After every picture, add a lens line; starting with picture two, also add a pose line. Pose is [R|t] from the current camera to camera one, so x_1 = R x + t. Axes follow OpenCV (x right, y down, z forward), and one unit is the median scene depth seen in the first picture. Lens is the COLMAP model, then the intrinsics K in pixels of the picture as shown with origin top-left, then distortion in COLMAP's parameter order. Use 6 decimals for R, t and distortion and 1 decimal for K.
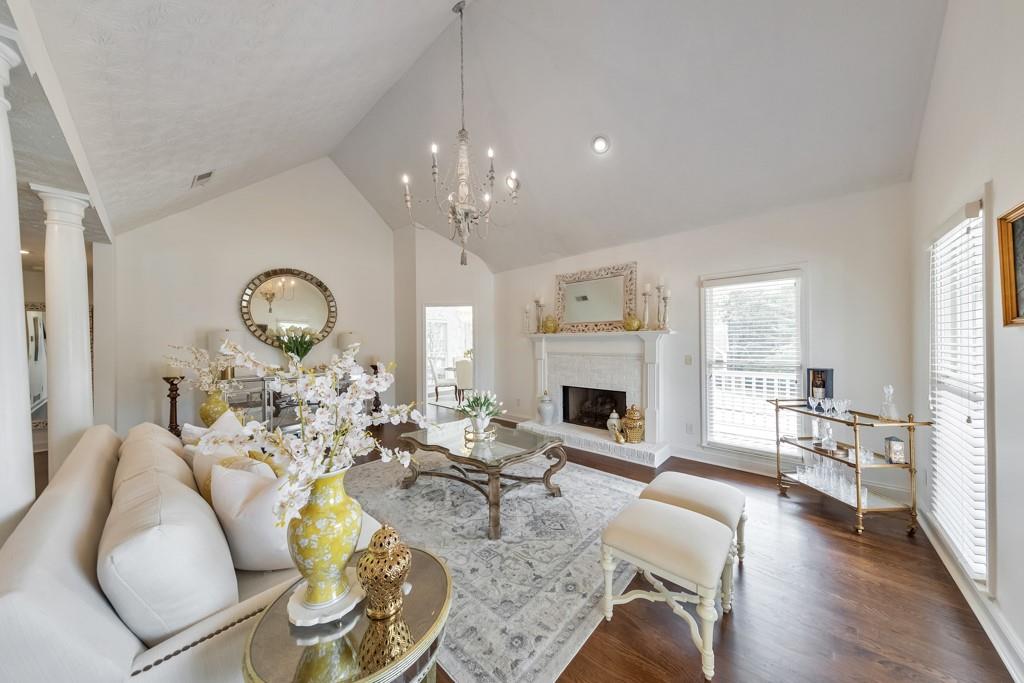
lens RADIAL K [[325.7, 0, 514.6], [0, 325.7, 344.4], [0, 0, 1]] dist [0.001552, 0.000046]
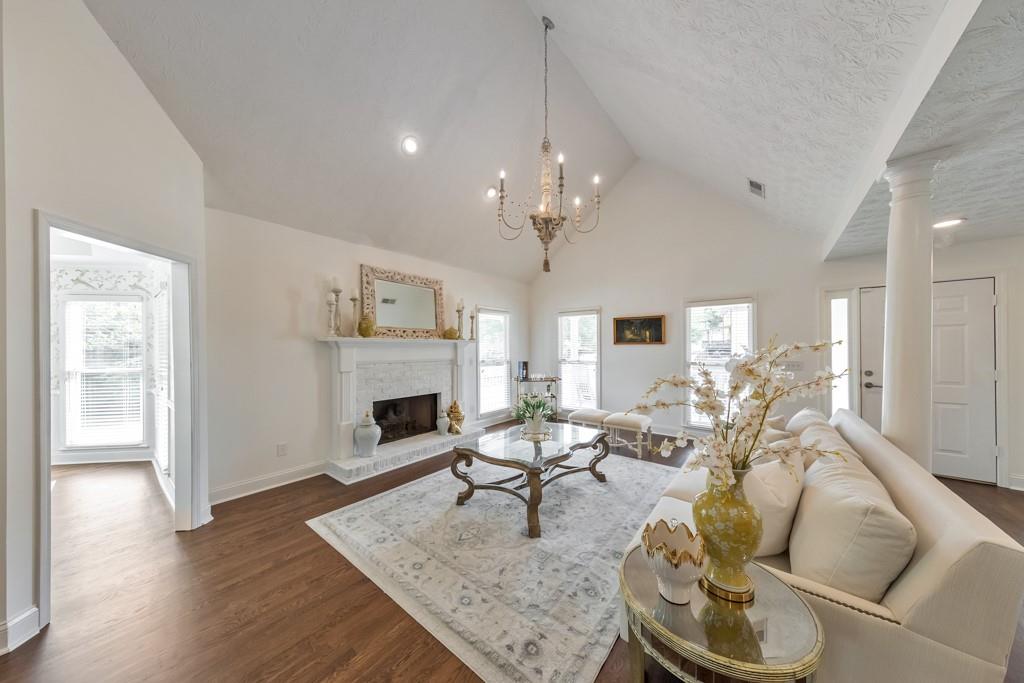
lens RADIAL K [[325.7, 0, 513.0], [0, 325.7, 343.7], [0, 0, 1]] dist [0.001552, 0.000046]
pose [[-0.083009, 0.018972, 0.996368, -0.759572], [0.006489, 0.999808, -0.018497, -0.002223], [-0.996528, 0.004930, -0.083116, 0.787616]]
